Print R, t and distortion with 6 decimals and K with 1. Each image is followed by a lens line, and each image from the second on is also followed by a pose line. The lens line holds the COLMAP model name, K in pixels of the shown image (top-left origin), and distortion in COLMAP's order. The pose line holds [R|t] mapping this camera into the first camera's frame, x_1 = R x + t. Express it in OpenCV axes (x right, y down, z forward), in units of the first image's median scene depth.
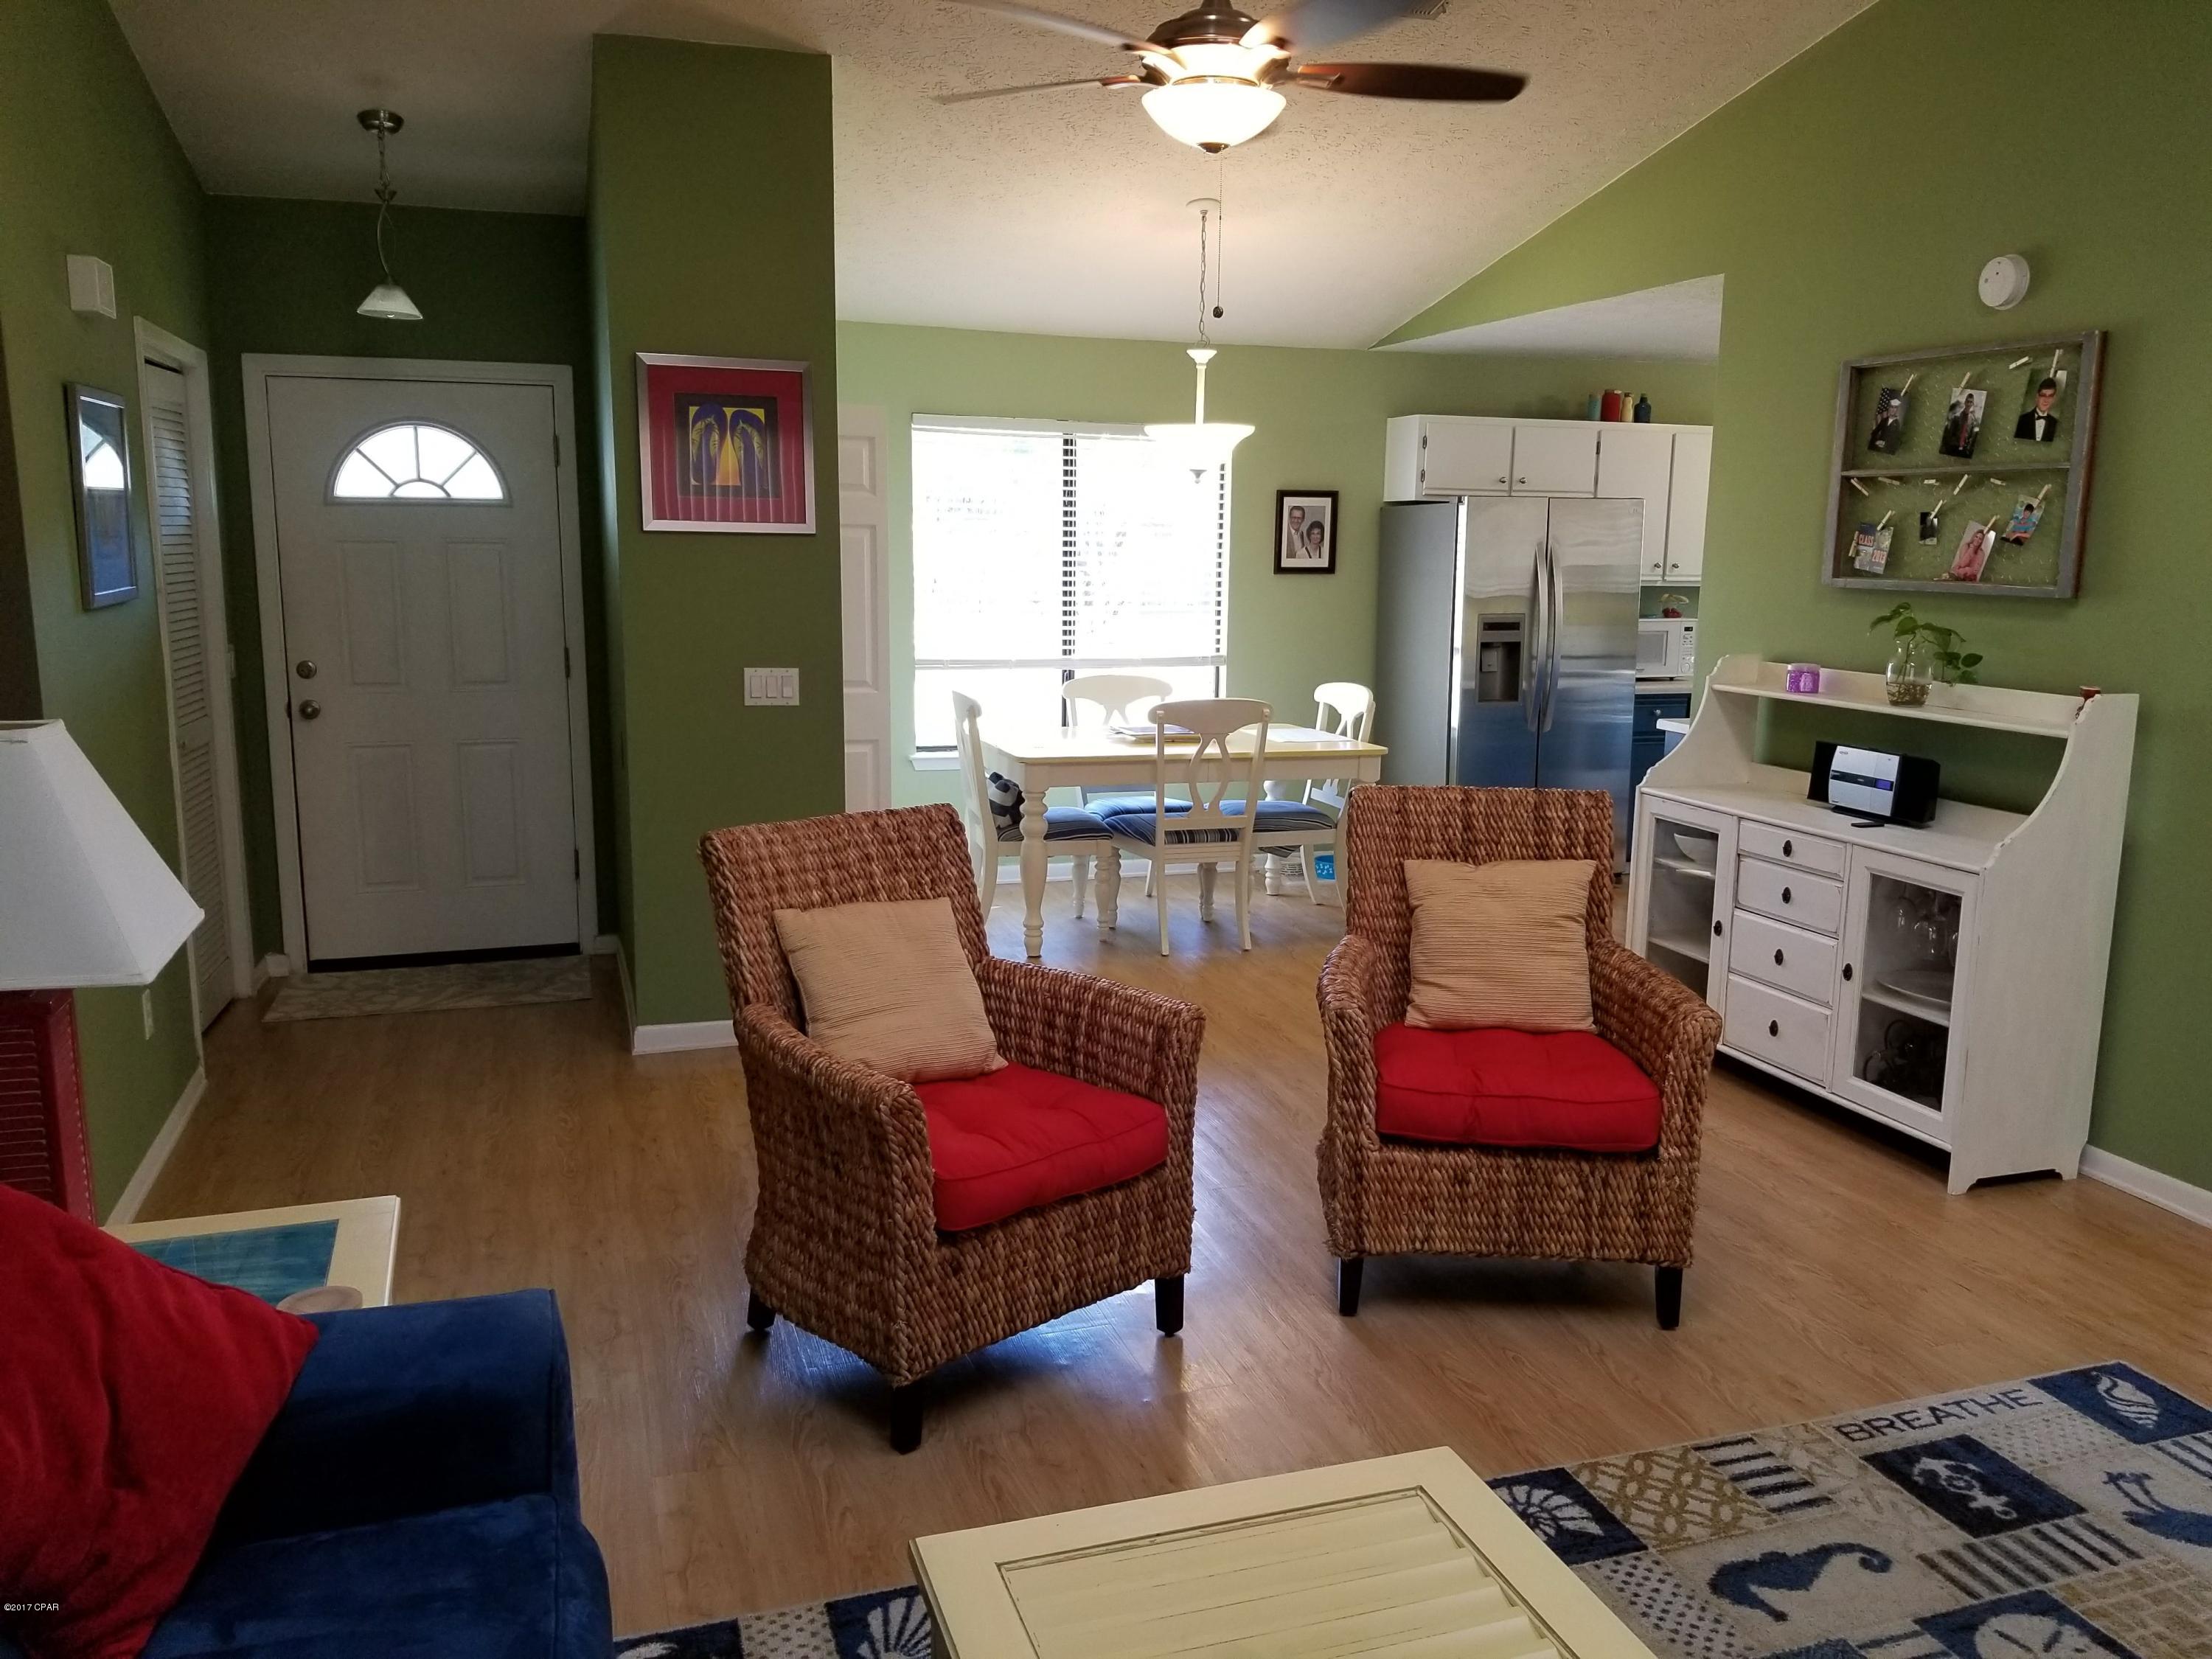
lens RADIAL K [[1714.8, 0, 1110.8], [0, 1714.8, 832.8], [0, 0, 1]] dist [0.030407, -0.003093]
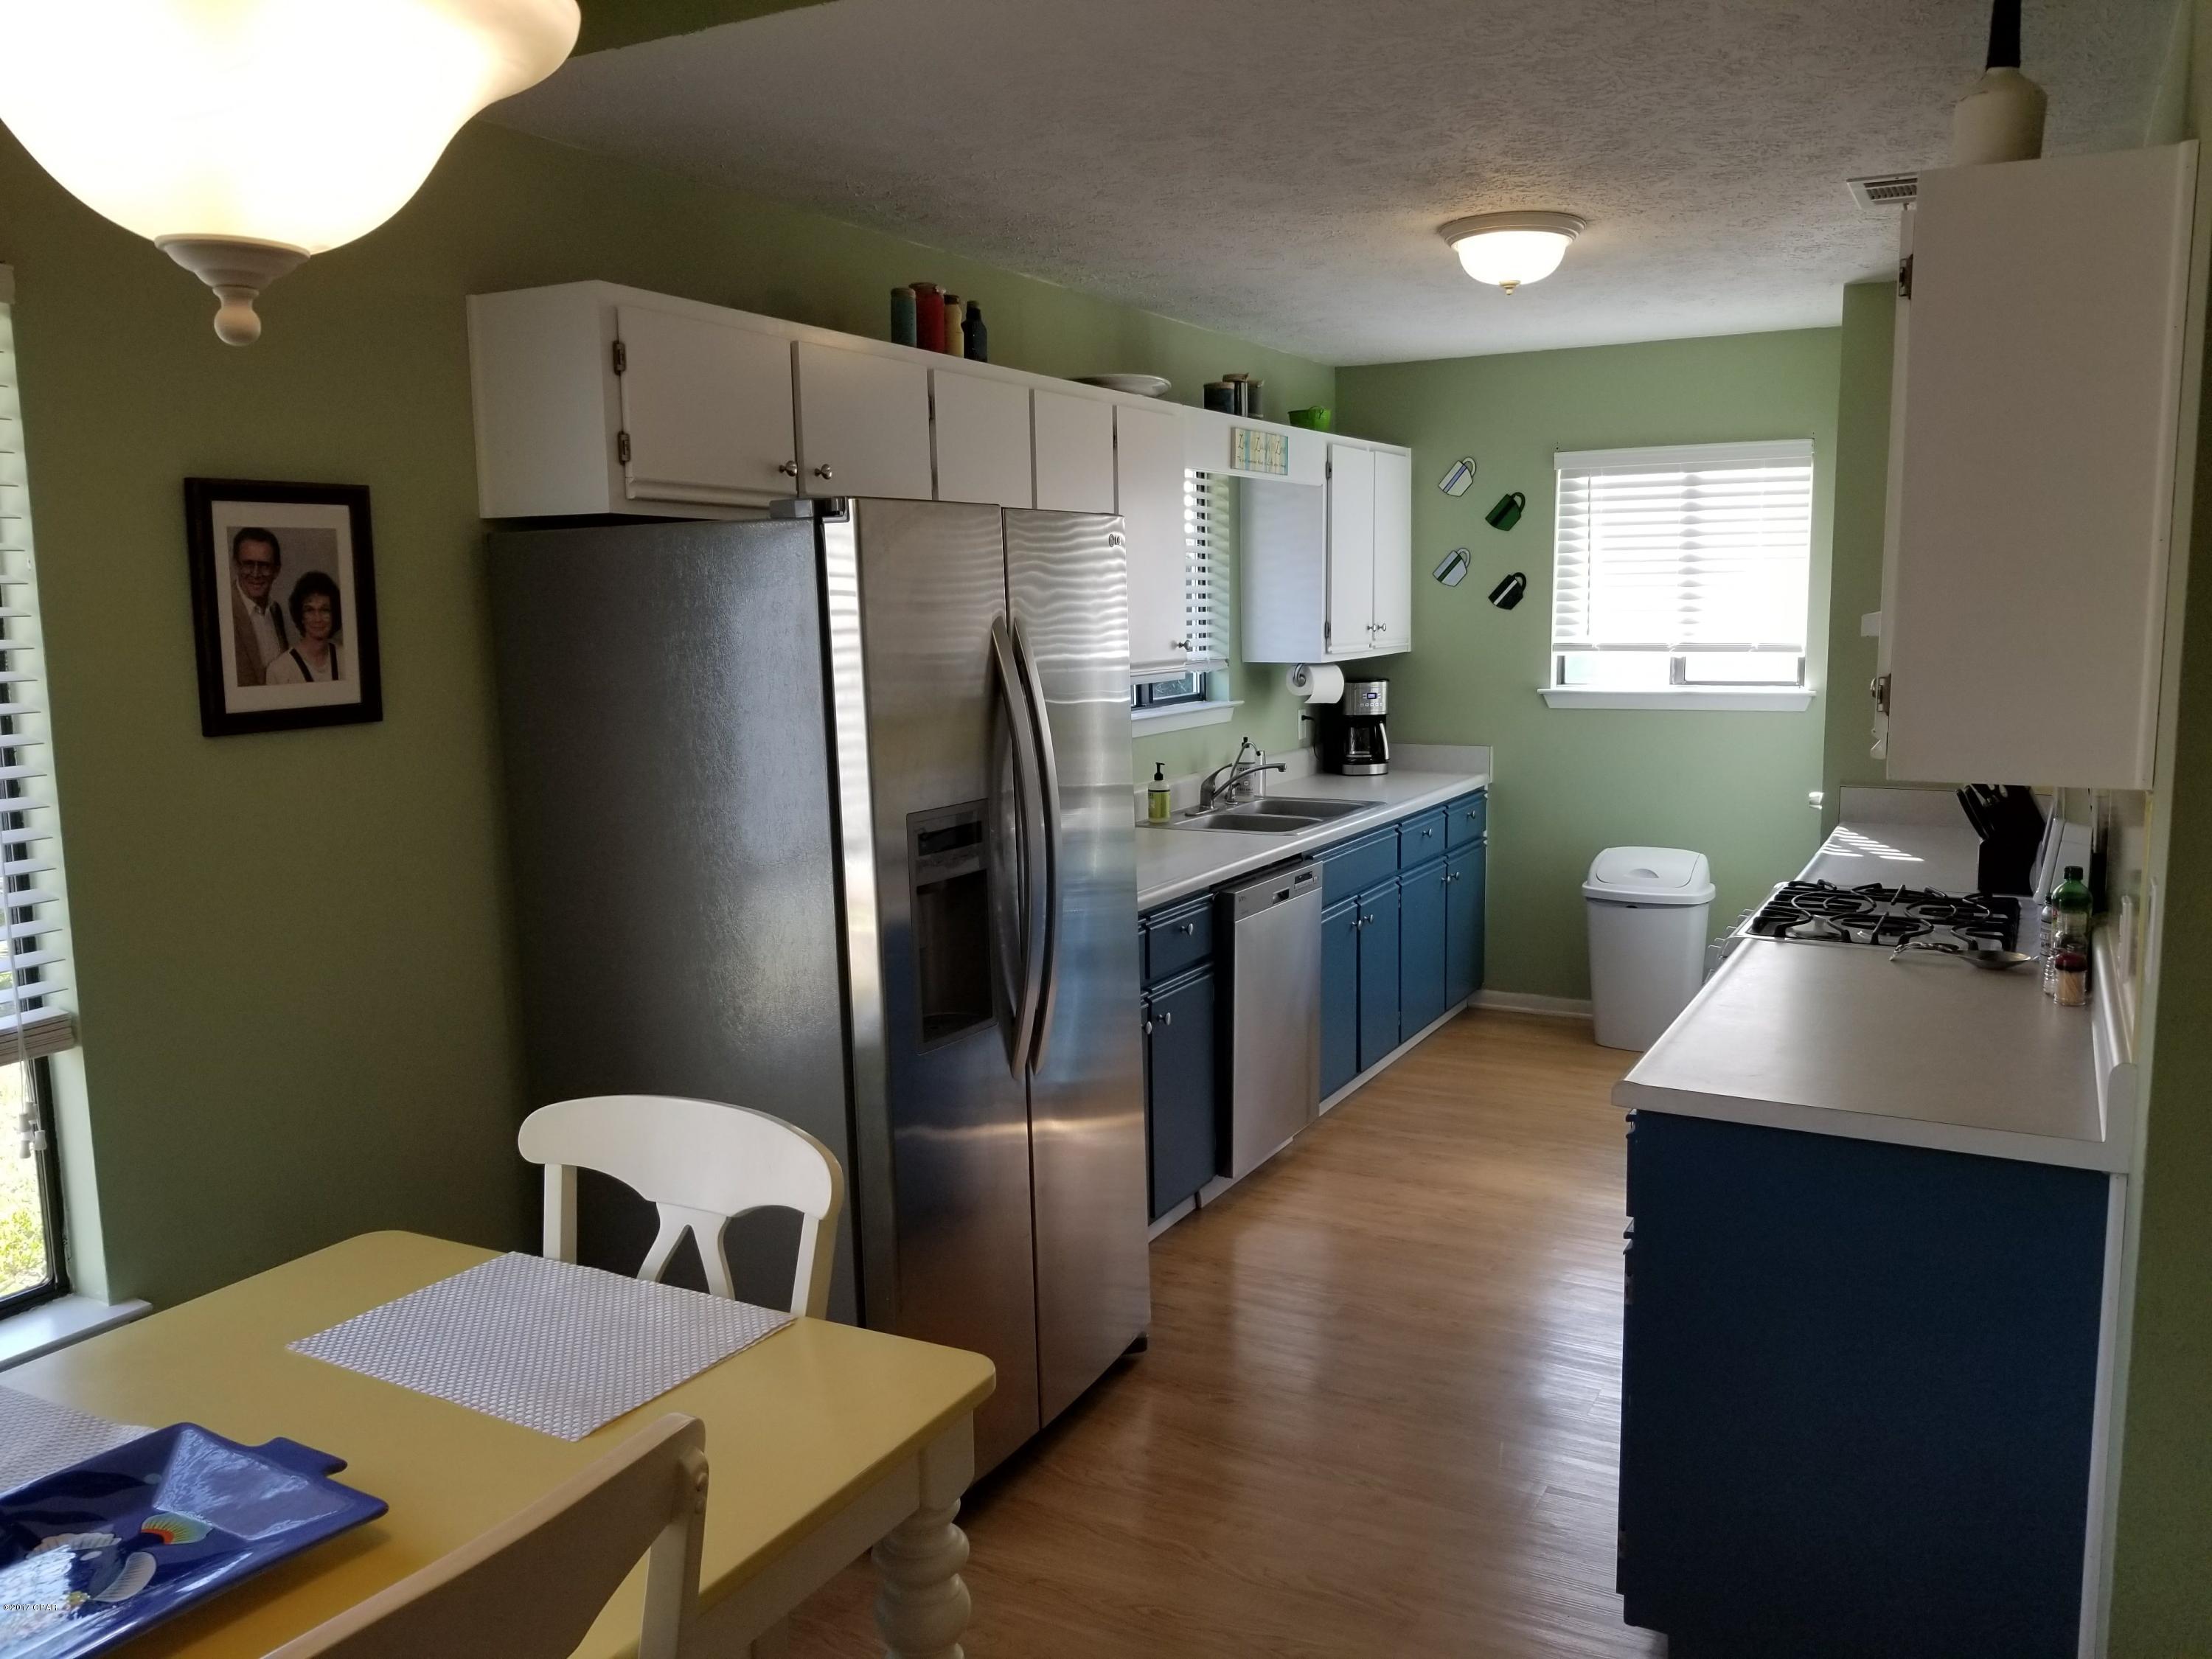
lens RADIAL K [[1714.8, 0, 1112.0], [0, 1714.8, 817.0], [0, 0, 1]] dist [0.030407, -0.003093]
pose [[0.724176, -0.113923, 0.680140, -0.003943], [0.143494, 0.989566, 0.012966, -0.115674], [-0.674521, 0.088207, 0.732967, 0.647985]]
